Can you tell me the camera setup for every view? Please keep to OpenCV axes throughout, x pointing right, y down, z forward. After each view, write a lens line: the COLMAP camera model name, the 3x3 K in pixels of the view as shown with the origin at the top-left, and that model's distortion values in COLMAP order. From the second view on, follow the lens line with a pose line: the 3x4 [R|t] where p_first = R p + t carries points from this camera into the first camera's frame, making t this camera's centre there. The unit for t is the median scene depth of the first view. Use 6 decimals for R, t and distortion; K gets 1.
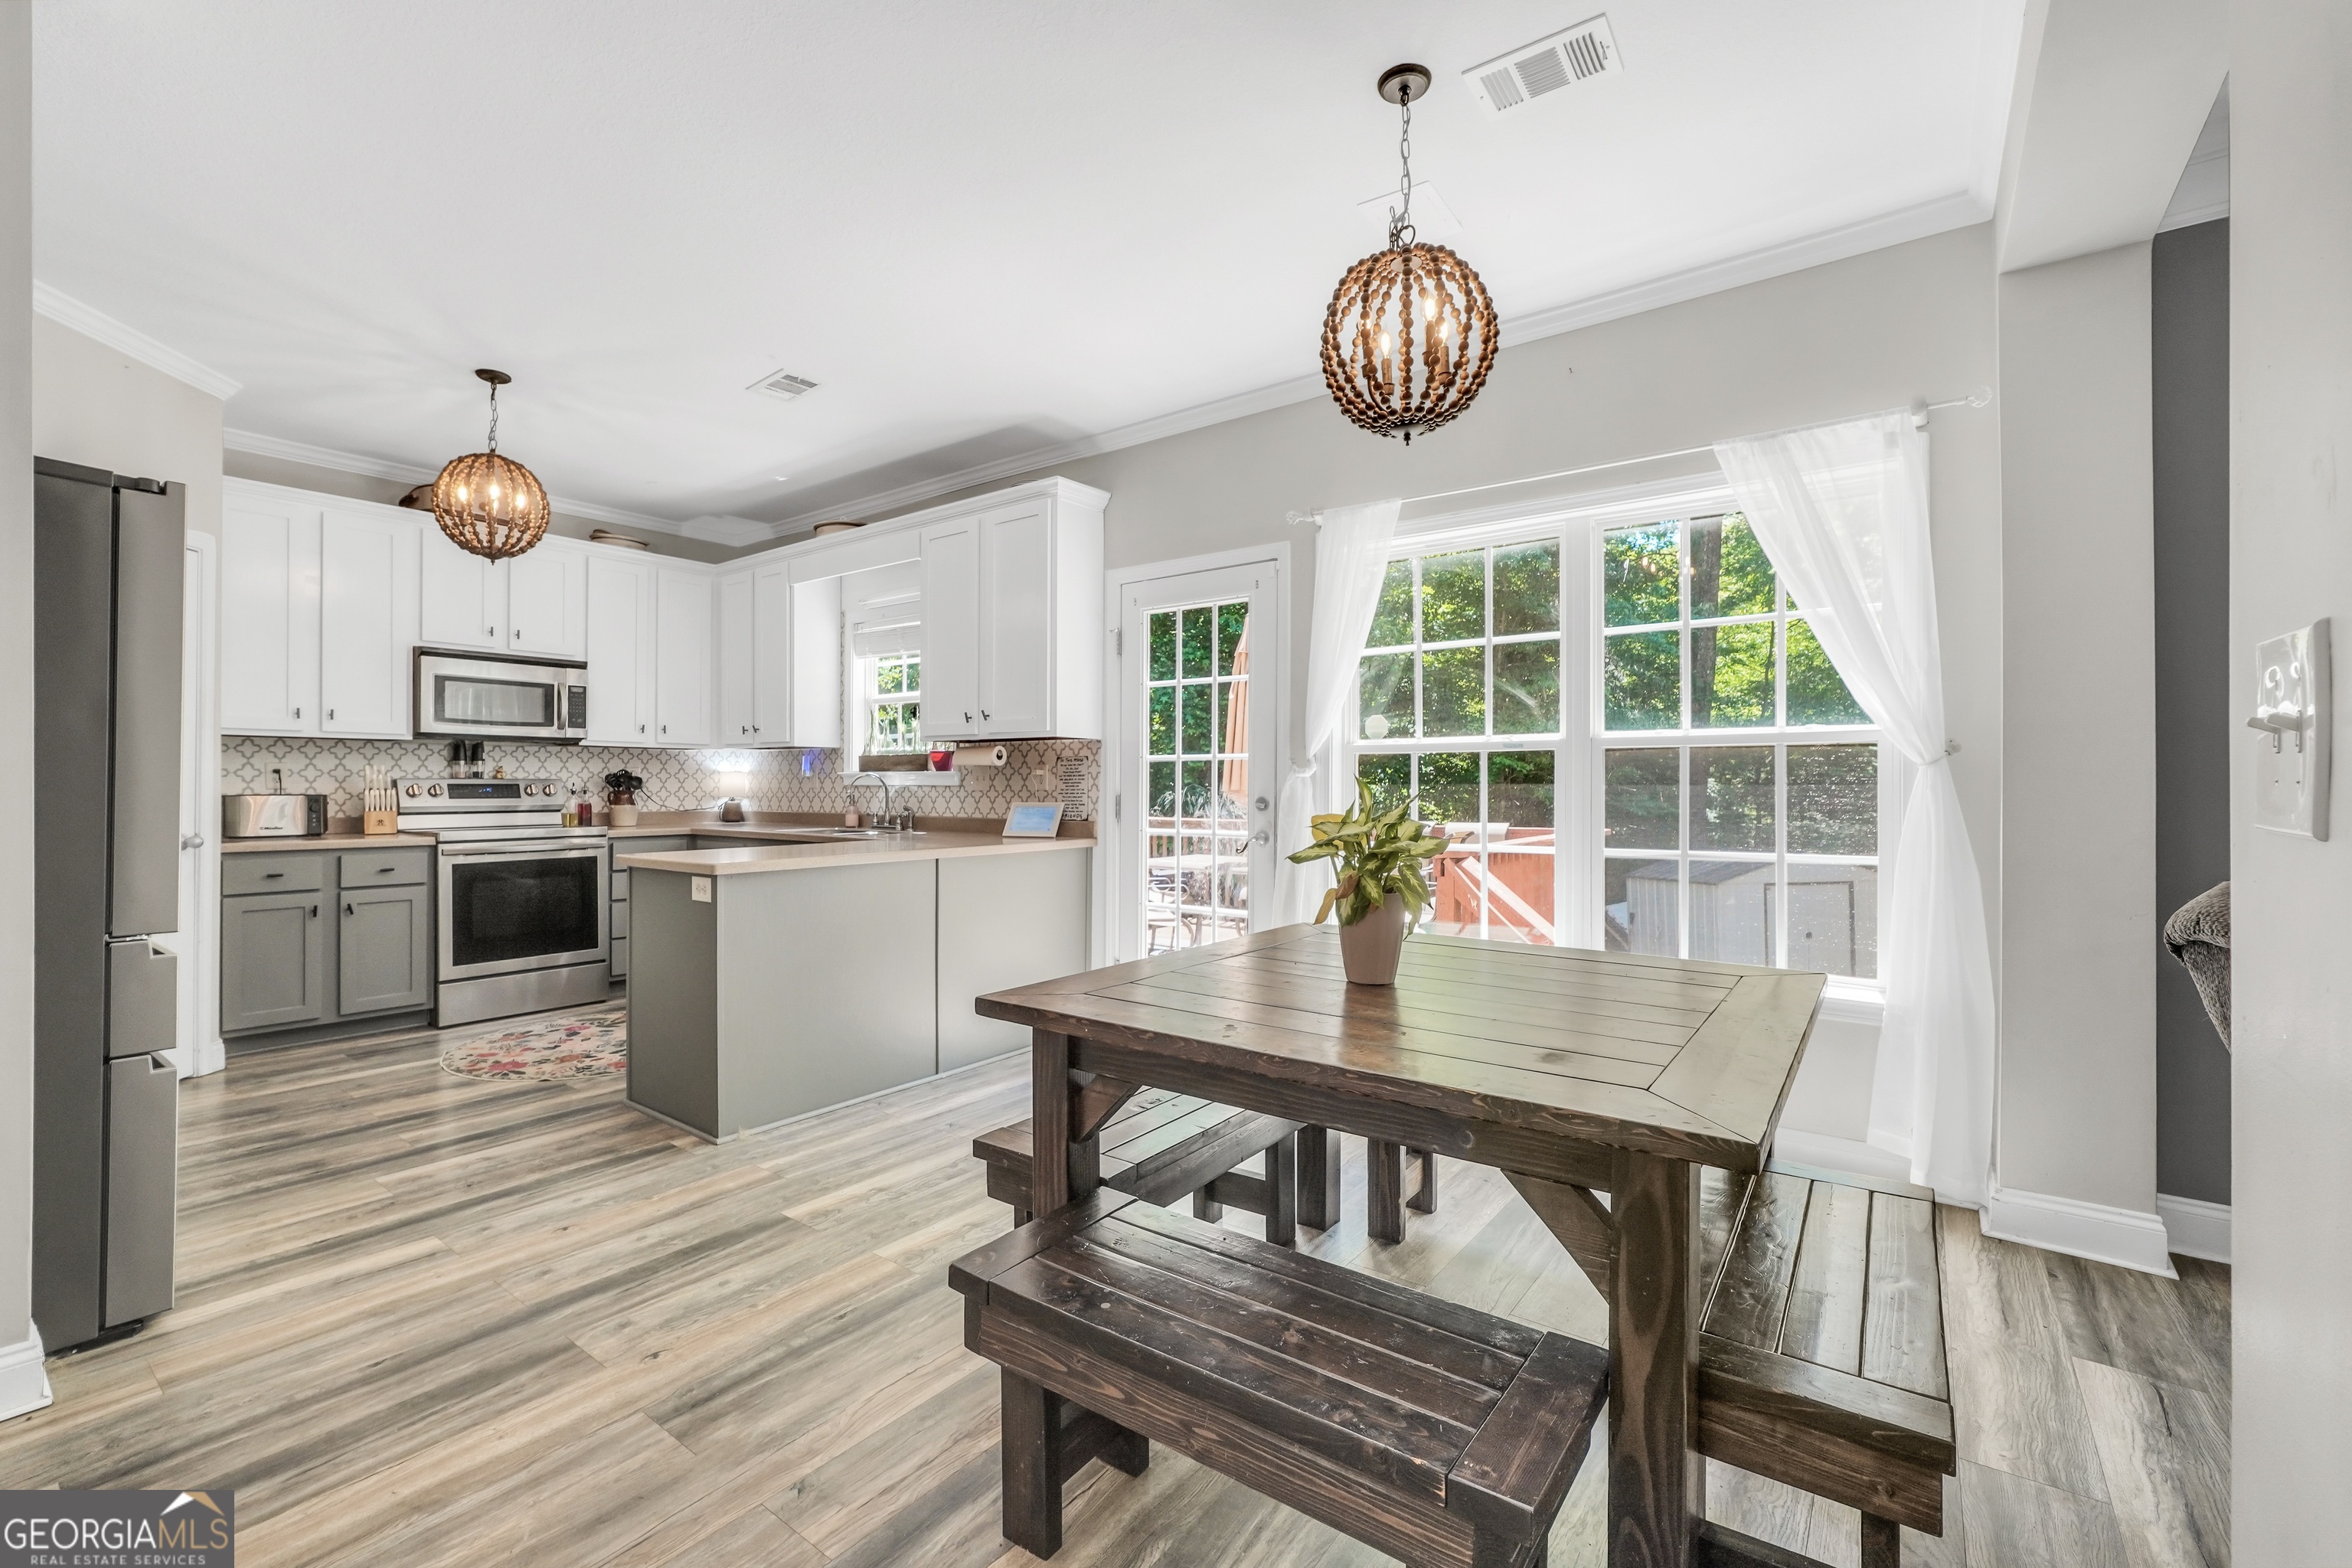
lens RADIAL K [[1000.5, 0, 1175.2], [0, 1000.5, 780.3], [0, 0, 1]] dist [-0.008600, 0.000972]
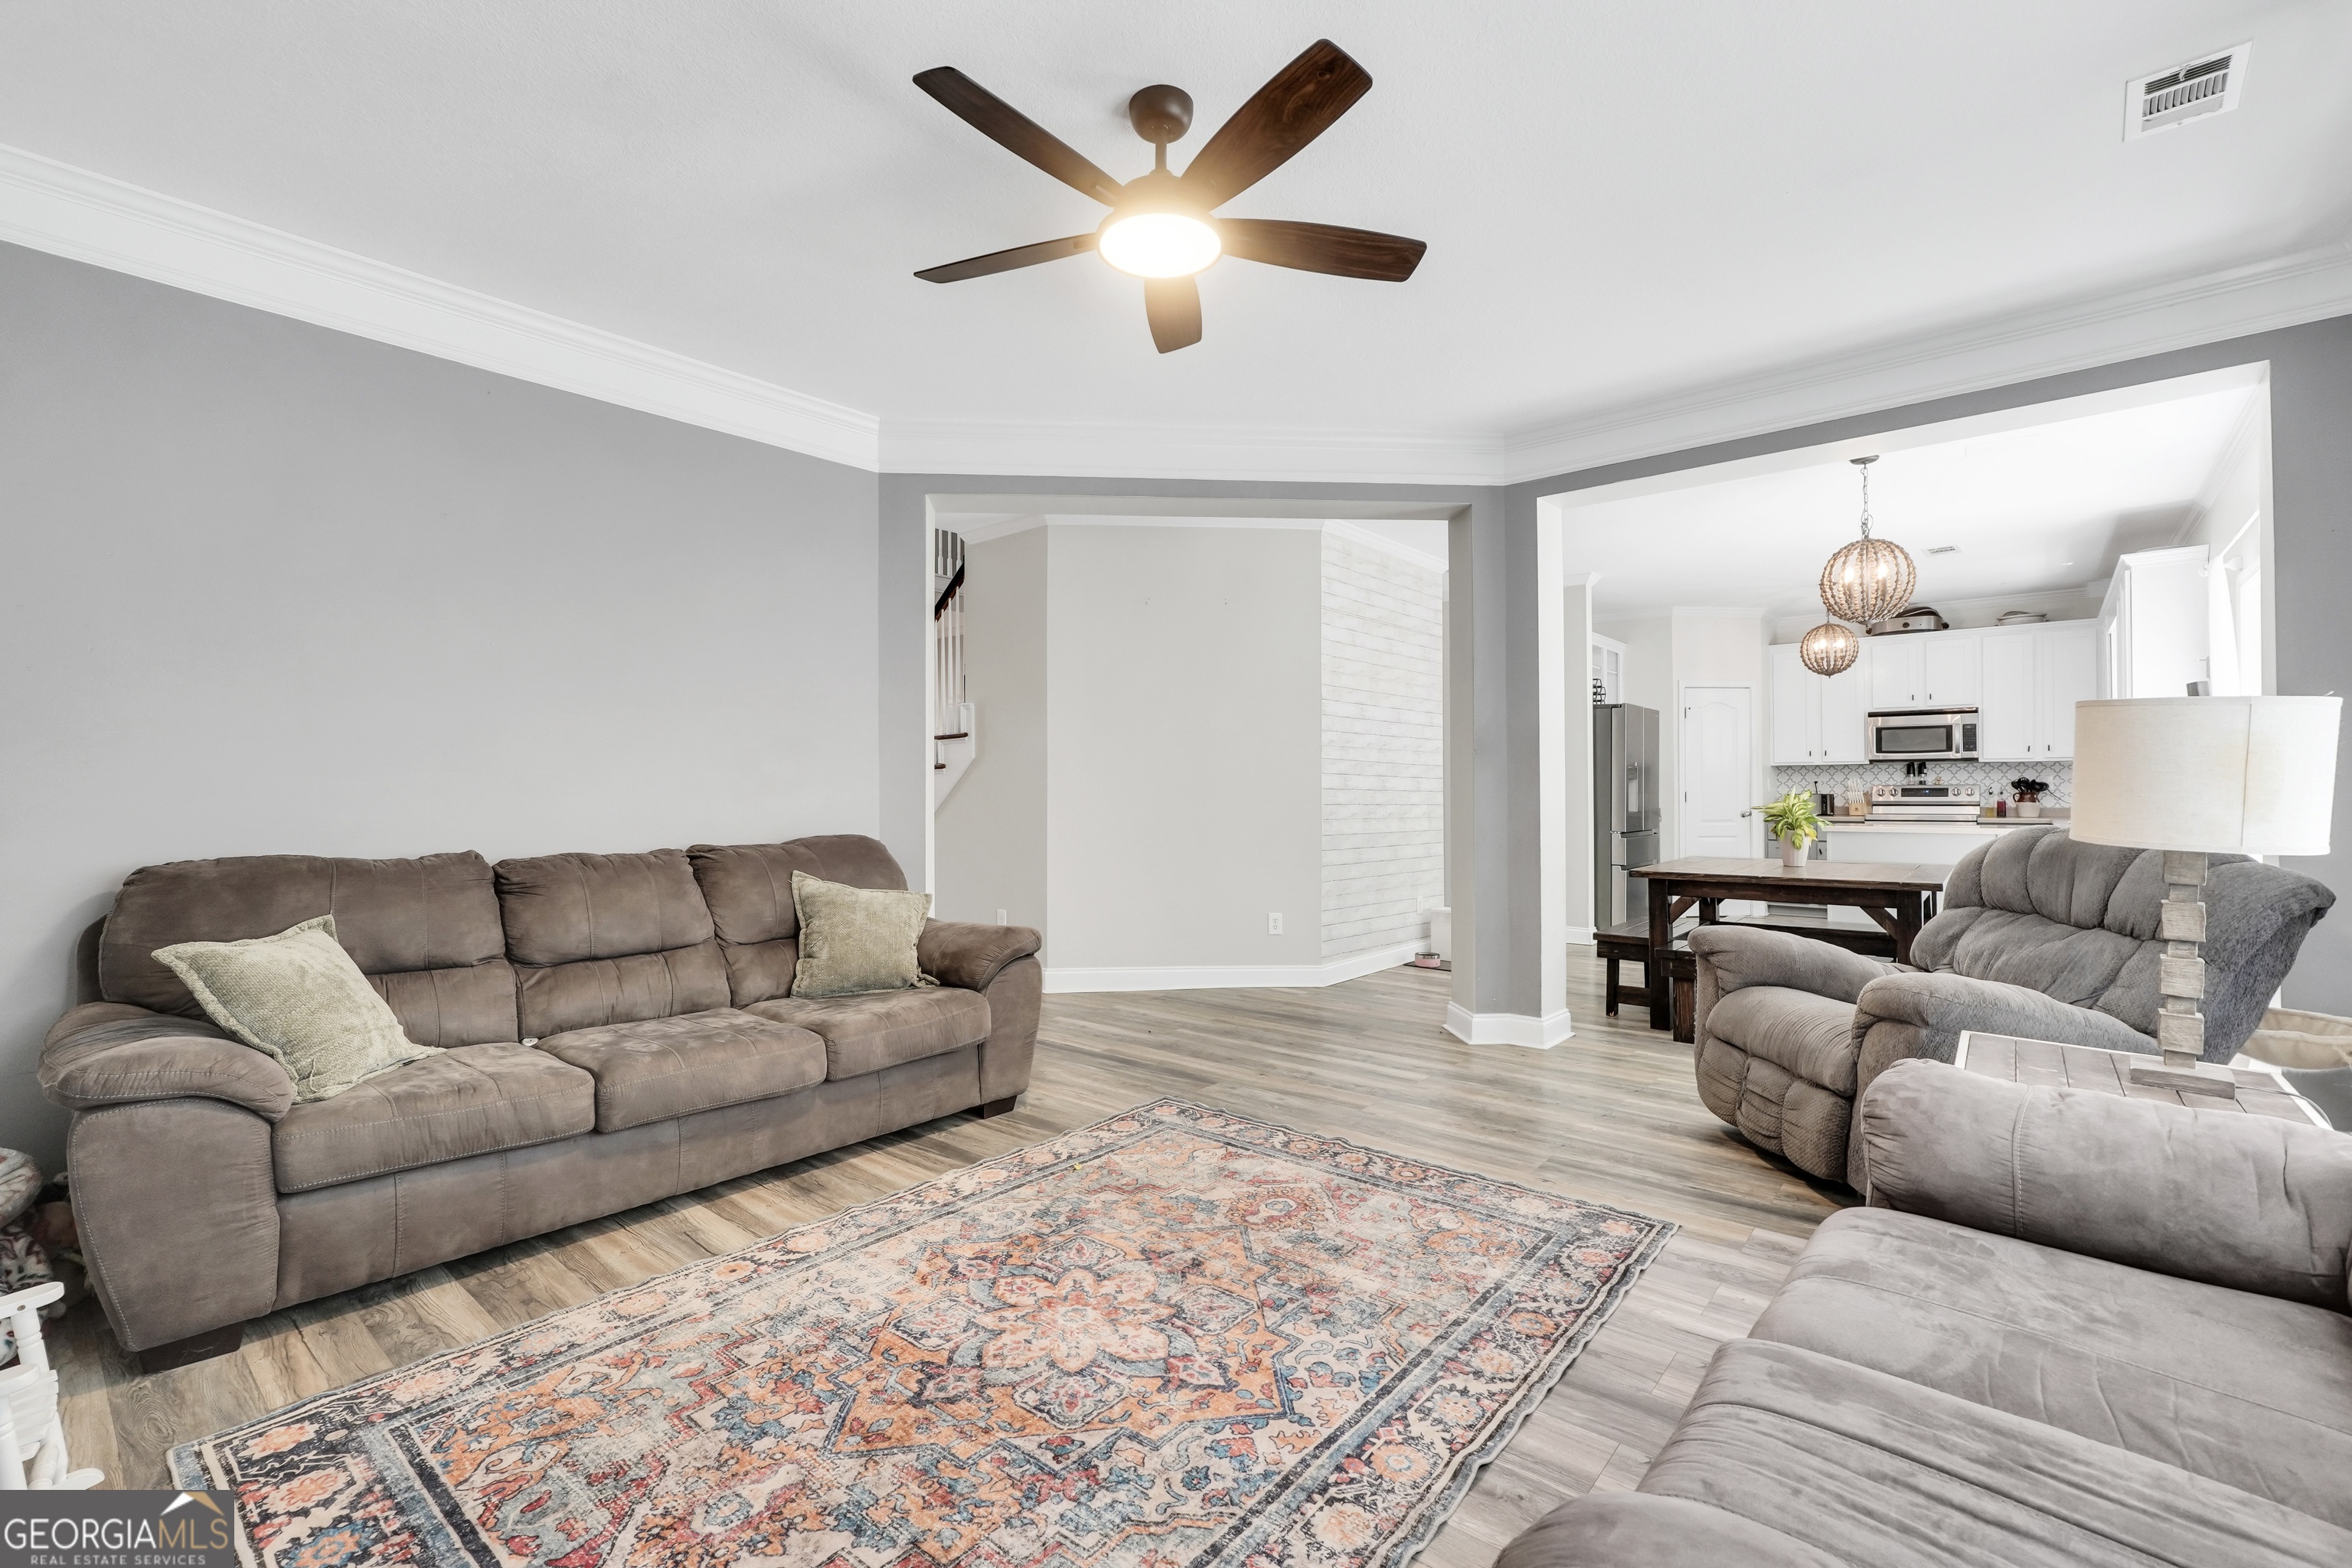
lens RADIAL K [[1000.5, 0, 1175.2], [0, 1000.5, 780.3], [0, 0, 1]] dist [-0.008600, 0.000972]
pose [[-0.056283, -0.004834, -0.998403, 1.004823], [0.008207, 0.999952, -0.005304, -0.009898], [0.998381, -0.008493, -0.056241, -0.140472]]
